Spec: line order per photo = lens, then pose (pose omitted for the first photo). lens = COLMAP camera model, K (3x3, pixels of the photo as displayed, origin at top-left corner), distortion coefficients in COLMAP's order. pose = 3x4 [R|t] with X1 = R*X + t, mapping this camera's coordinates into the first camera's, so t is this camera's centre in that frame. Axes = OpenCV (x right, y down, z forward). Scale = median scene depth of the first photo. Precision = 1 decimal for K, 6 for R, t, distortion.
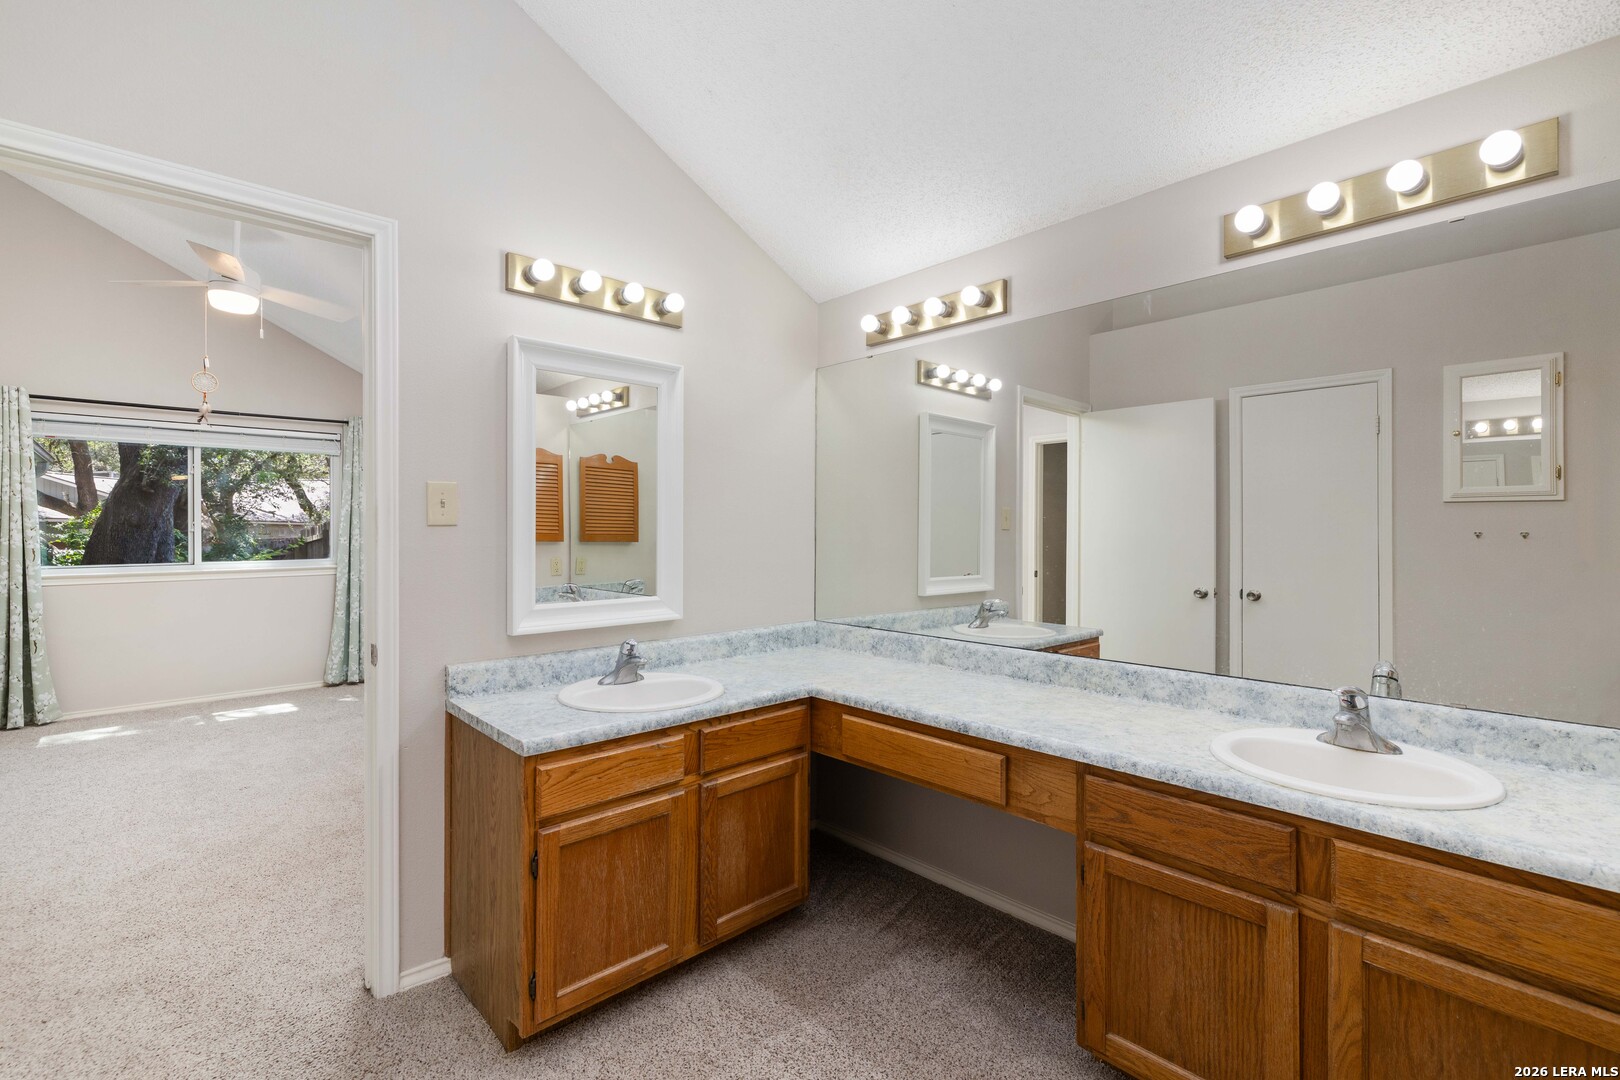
lens RADIAL K [[708.3, 0, 821.9], [0, 708.3, 530.0], [0, 0, 1]] dist [-0.002828, 0.004007]
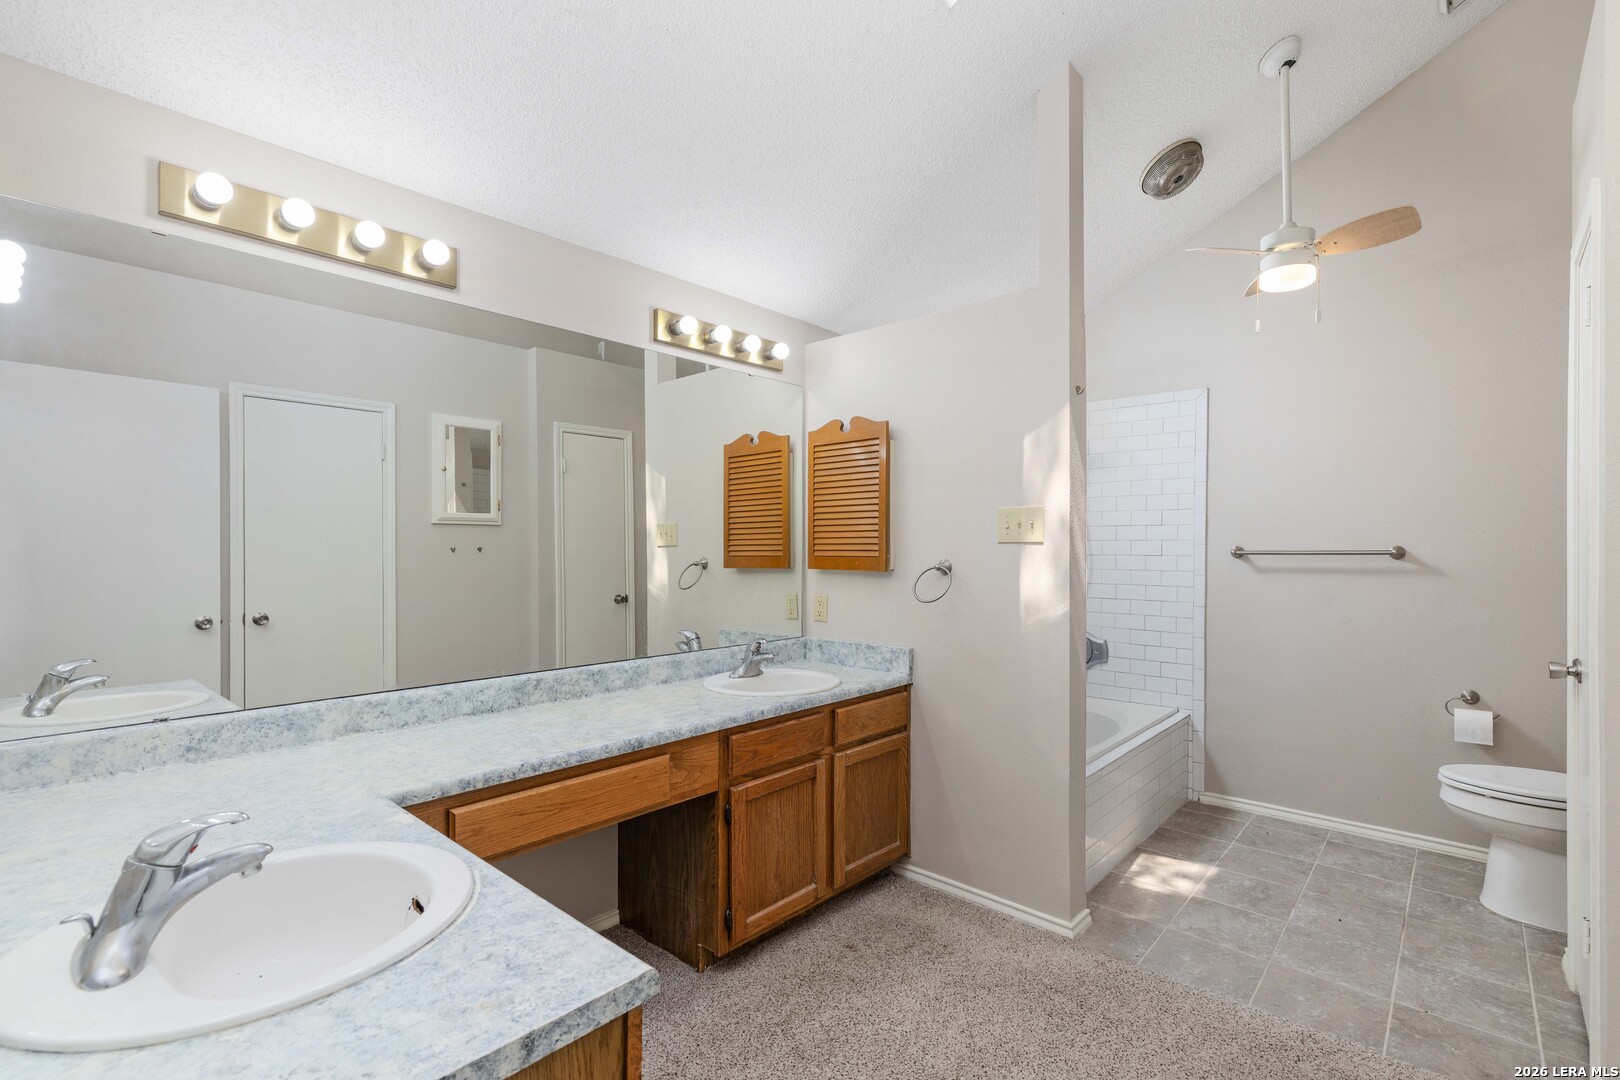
lens RADIAL K [[708.3, 0, 821.8], [0, 708.3, 550.7], [0, 0, 1]] dist [-0.002828, 0.004007]
pose [[-0.053249, -0.004929, 0.998569, -1.749488], [0.000790, 0.999987, 0.004978, 0.005400], [-0.998581, 0.001054, -0.053244, 1.726287]]
